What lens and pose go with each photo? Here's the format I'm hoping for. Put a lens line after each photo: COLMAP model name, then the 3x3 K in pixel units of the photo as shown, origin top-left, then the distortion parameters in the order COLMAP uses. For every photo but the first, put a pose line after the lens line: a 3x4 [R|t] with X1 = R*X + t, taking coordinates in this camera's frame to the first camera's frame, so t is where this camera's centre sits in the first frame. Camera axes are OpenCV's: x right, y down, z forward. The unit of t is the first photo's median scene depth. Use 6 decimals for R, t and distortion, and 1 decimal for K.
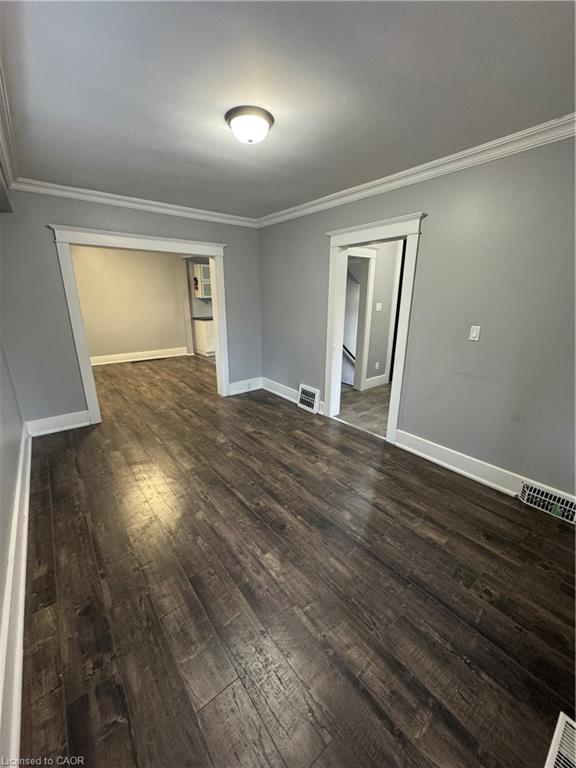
lens RADIAL K [[307.4, 0, 288.0], [0, 307.4, 384.0], [0, 0, 1]] dist [-0.001813, -0.000591]
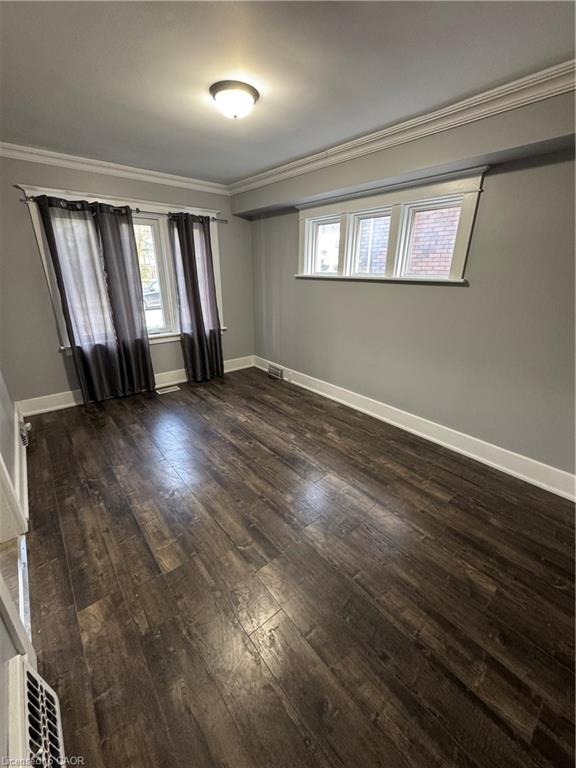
lens RADIAL K [[307.4, 0, 288.0], [0, 307.4, 384.0], [0, 0, 1]] dist [-0.001813, -0.000591]
pose [[-0.999454, -0.006649, -0.032370, -0.170258], [-0.024834, 0.797350, 0.603005, -0.450521], [0.021801, 0.603480, -0.797080, 1.497511]]
